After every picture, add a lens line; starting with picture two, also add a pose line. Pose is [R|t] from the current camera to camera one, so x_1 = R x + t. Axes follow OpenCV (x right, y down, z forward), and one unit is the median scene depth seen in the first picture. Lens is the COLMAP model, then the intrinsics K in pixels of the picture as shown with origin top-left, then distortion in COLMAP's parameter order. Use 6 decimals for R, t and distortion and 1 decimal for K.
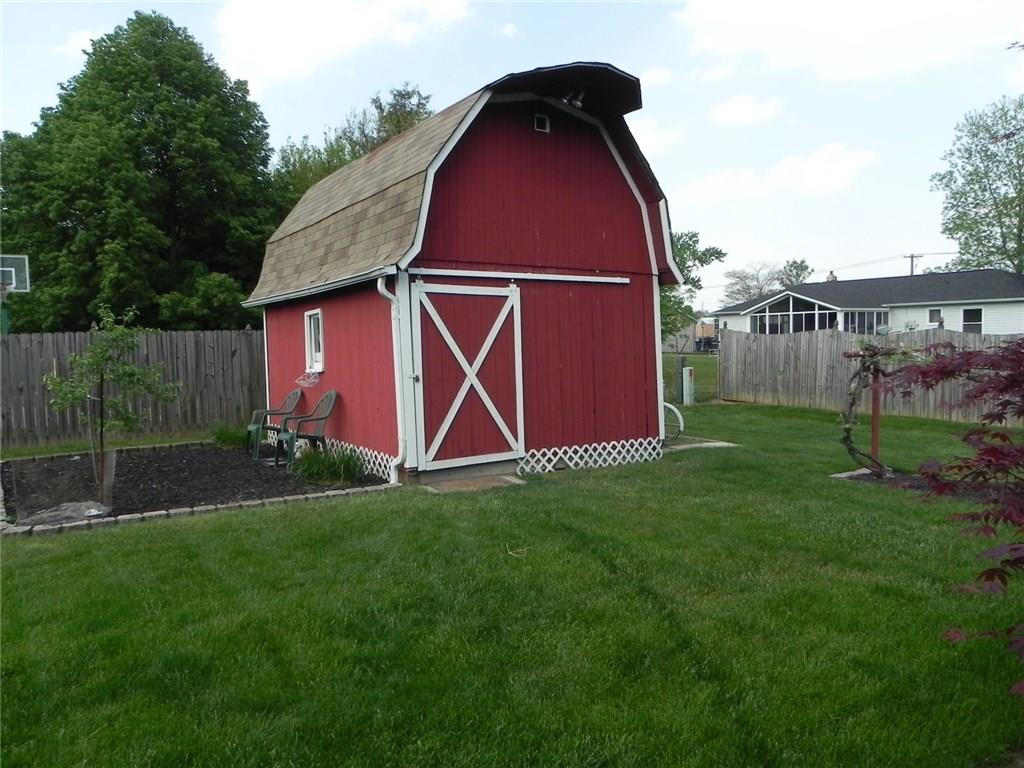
lens RADIAL K [[763.1, 0, 514.5], [0, 763.1, 385.0], [0, 0, 1]] dist [-0.011571, 0.003512]
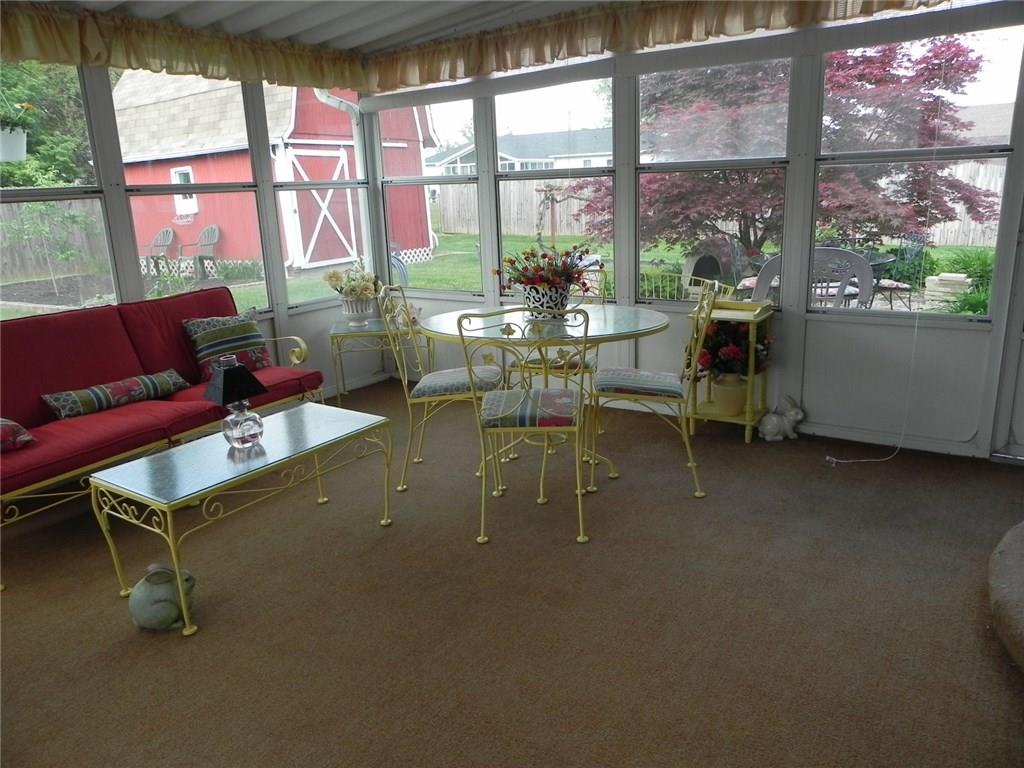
lens RADIAL K [[763.1, 0, 508.1], [0, 763.1, 382.8], [0, 0, 1]] dist [-0.011571, 0.003512]
pose [[0.920605, -0.117480, 0.372403, -0.302628], [0.047082, 0.980108, 0.192800, 0.049636], [-0.387646, -0.159959, 0.907824, -0.581523]]
